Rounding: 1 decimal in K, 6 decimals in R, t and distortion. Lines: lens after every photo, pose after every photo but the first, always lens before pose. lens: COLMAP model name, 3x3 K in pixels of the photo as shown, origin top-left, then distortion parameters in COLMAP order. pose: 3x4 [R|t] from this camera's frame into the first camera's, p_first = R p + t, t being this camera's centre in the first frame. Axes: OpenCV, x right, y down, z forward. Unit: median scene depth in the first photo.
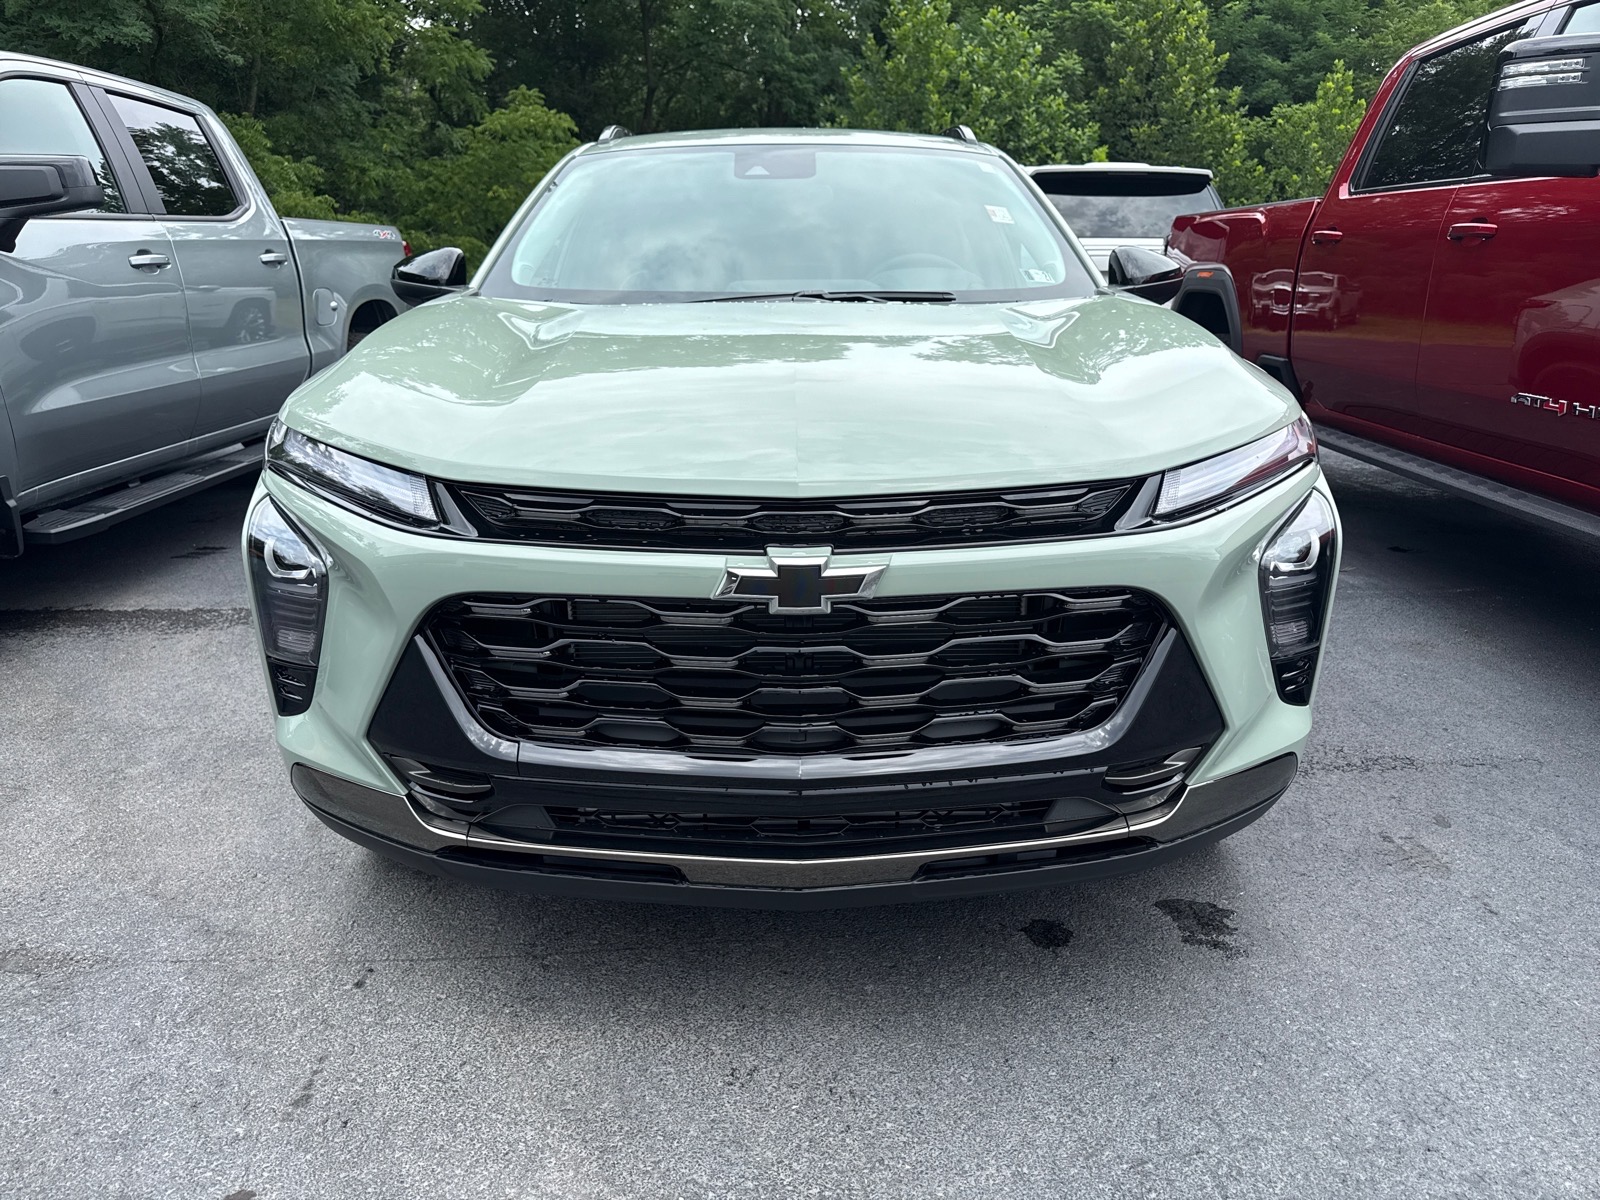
lens RADIAL K [[1094.3, 0, 800.0], [0, 1094.3, 600.0], [0, 0, 1]] dist [0.003778, -0.002881]
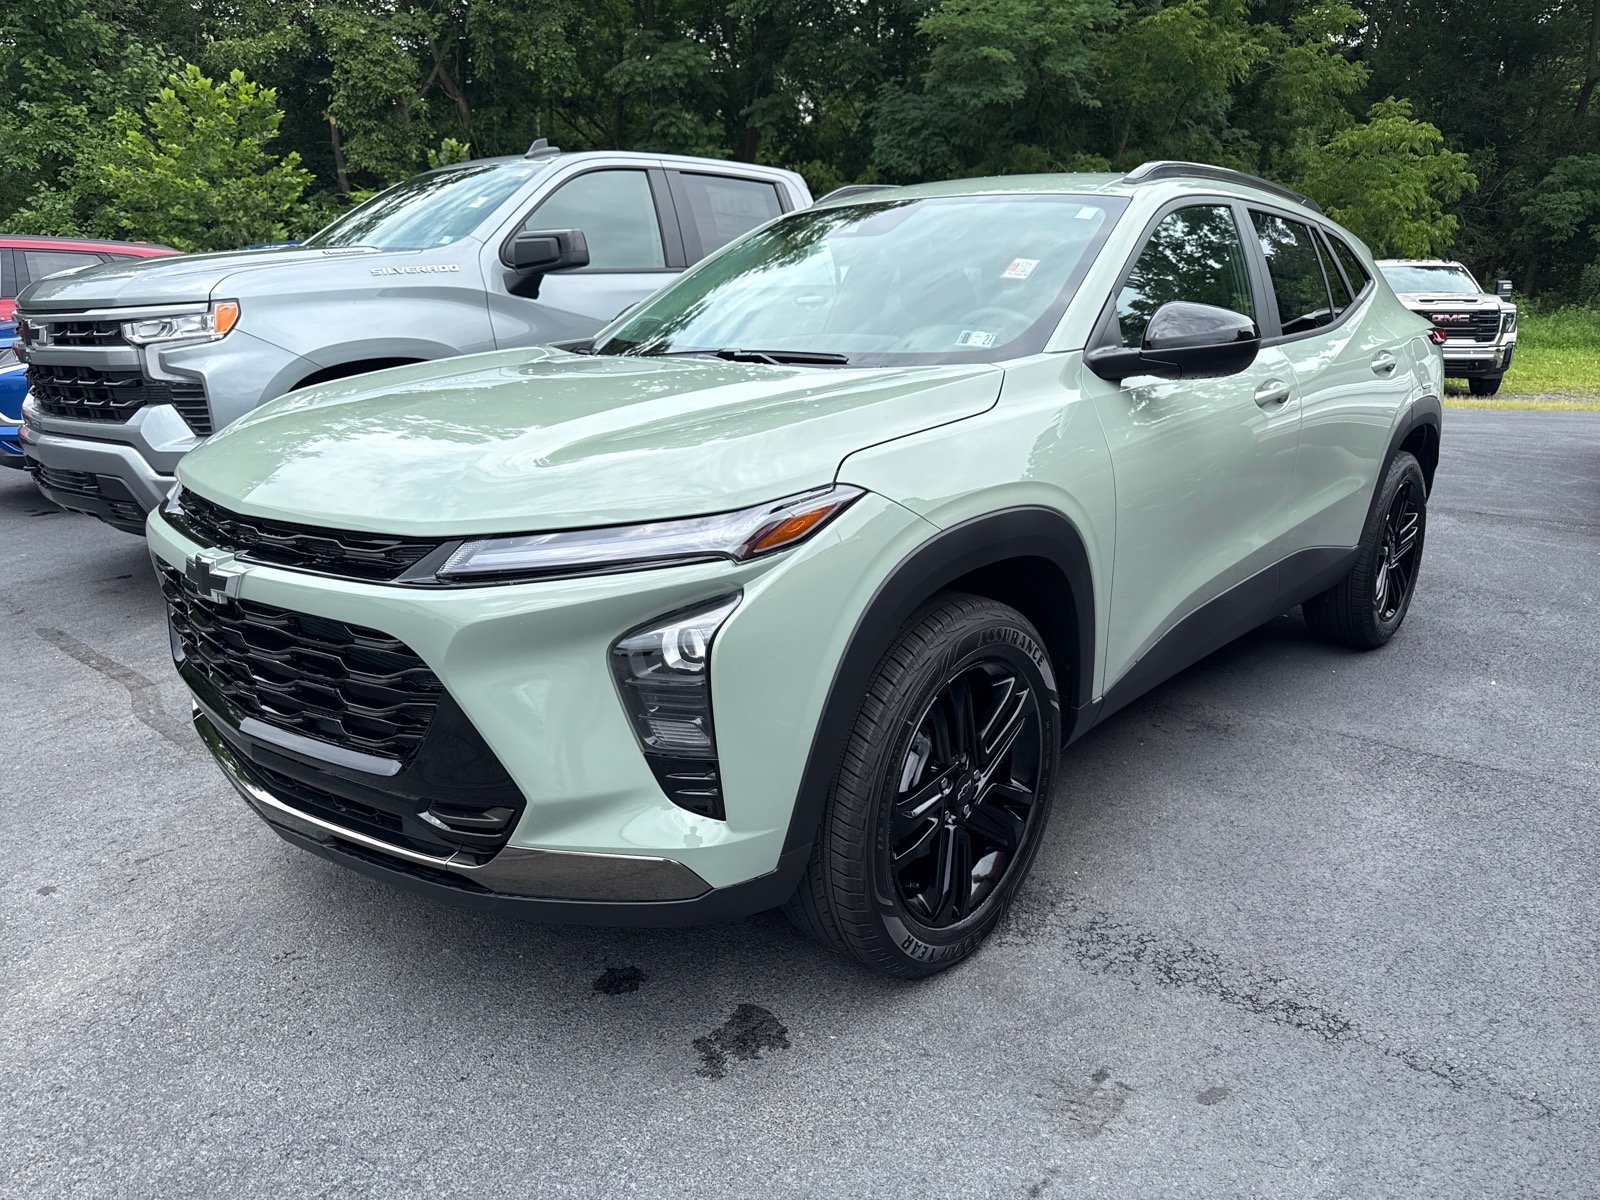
lens RADIAL K [[1095.1, 0, 801.2], [0, 1095.1, 579.9], [0, 0, 1]] dist [0.003313, -0.001430]
pose [[0.758128, 0.166290, -0.630547, 0.766665], [-0.188886, 0.981486, 0.031737, -0.104236], [0.624150, 0.095041, 0.775502, 0.224794]]
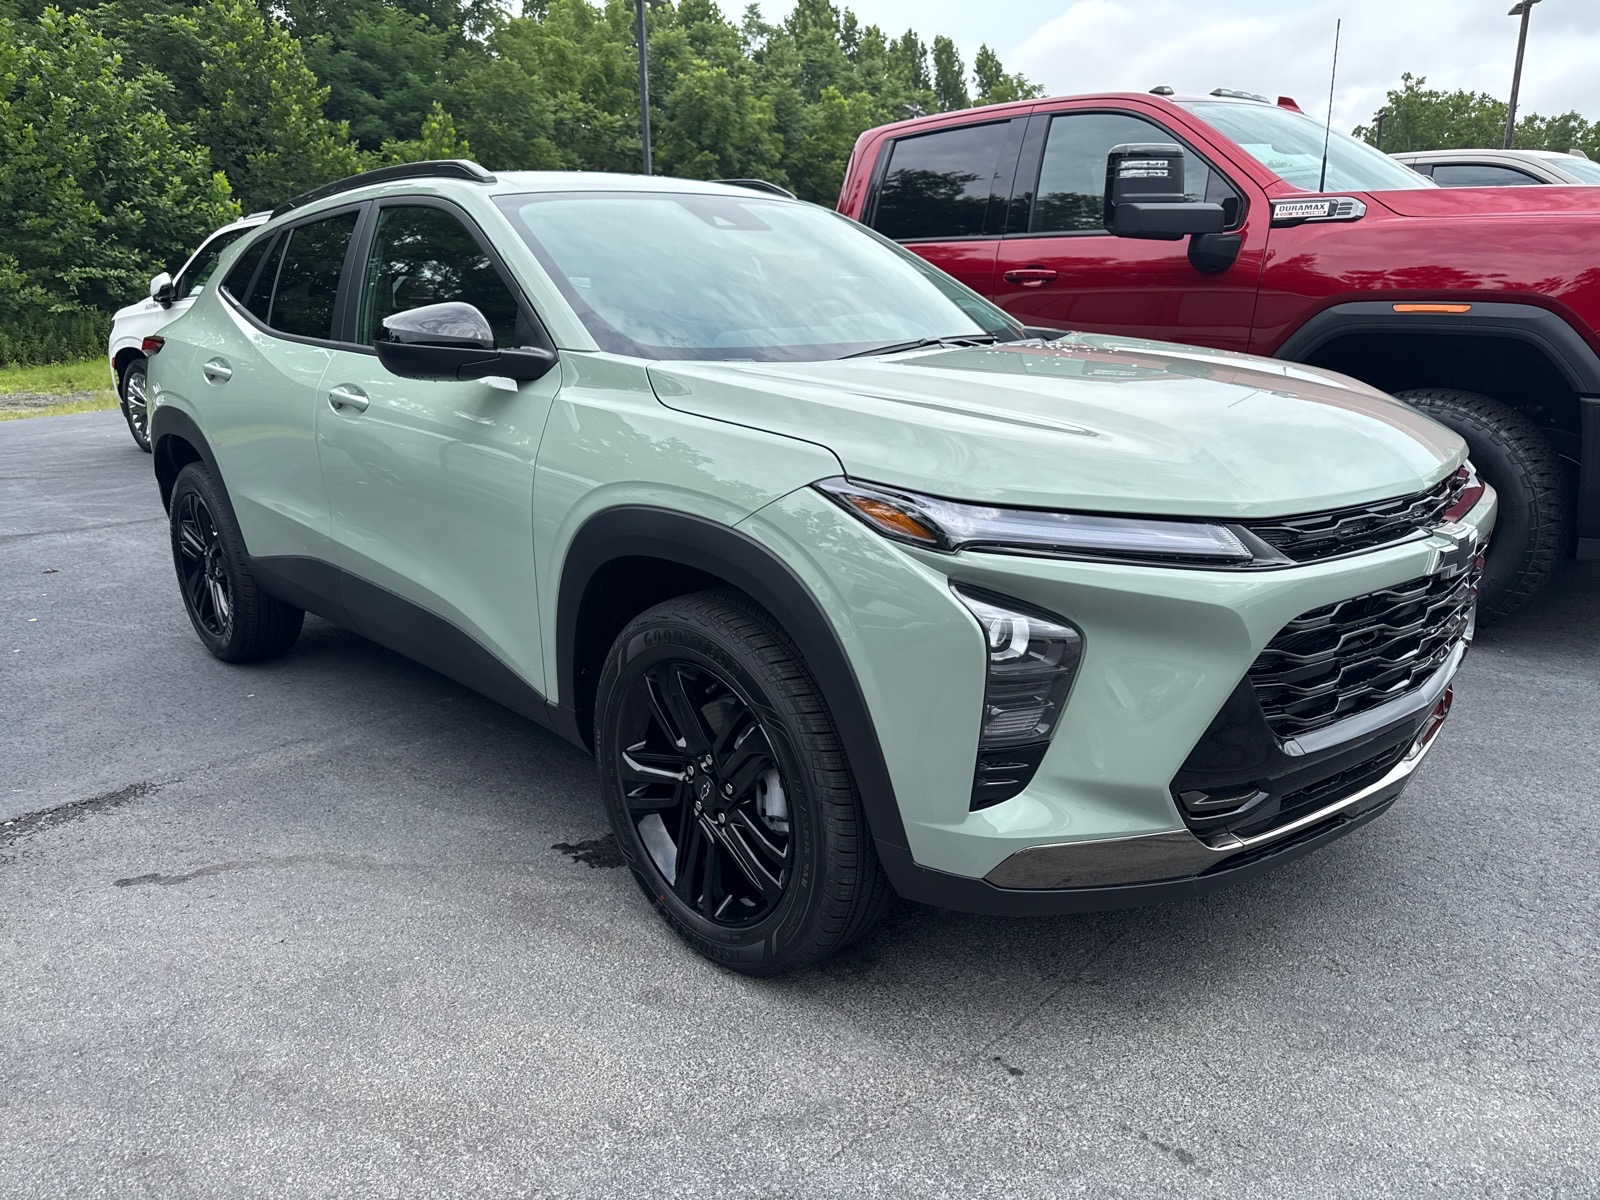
lens RADIAL K [[1094.3, 0, 800.0], [0, 1094.3, 600.0], [0, 0, 1]] dist [0.003778, -0.002881]
pose [[0.755000, -0.192155, 0.626938, -0.824385], [0.208224, 0.976870, 0.048653, -0.107816], [-0.621786, 0.093811, 0.777548, 0.256207]]
